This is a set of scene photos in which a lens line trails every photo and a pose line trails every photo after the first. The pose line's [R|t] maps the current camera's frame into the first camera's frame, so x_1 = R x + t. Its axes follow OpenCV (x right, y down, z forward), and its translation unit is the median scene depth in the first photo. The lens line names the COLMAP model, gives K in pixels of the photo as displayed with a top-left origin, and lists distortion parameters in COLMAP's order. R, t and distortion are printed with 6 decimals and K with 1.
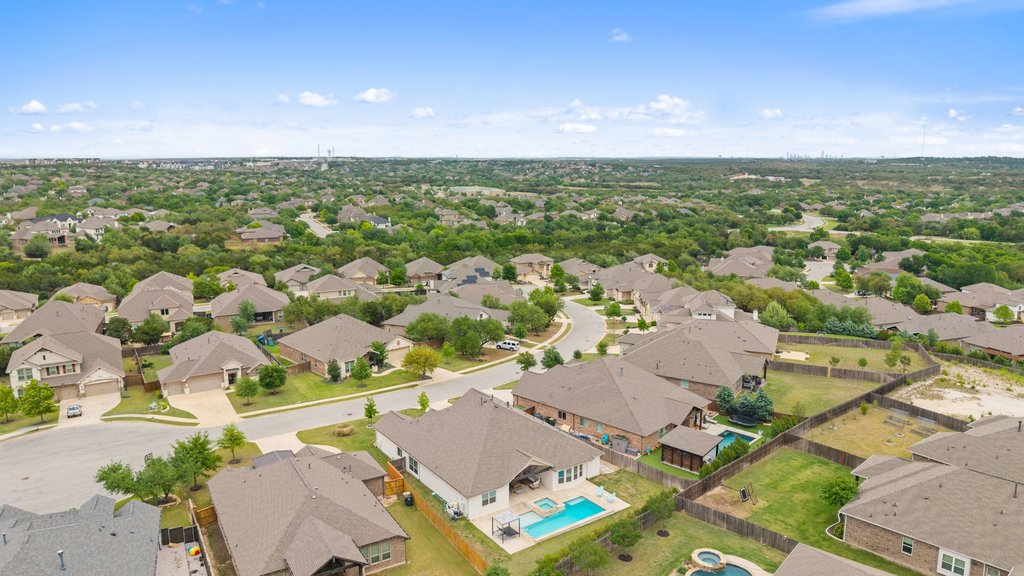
lens RADIAL K [[789.9, 0, 512.0], [0, 789.9, 288.0], [0, 0, 1]] dist [0.071172, -0.114563]
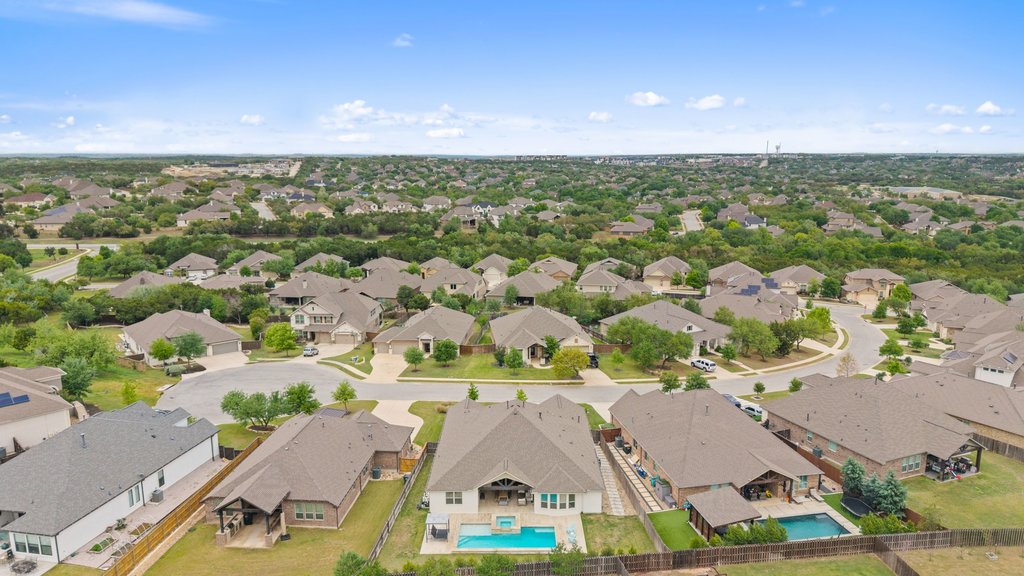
lens RADIAL K [[789.9, 0, 512.0], [0, 789.9, 288.0], [0, 0, 1]] dist [0.071172, -0.114563]
pose [[0.770801, 0.107723, -0.627903, 0.406800], [-0.104909, 0.993608, 0.041679, -0.029222], [0.628379, 0.033747, 0.777175, 0.174743]]
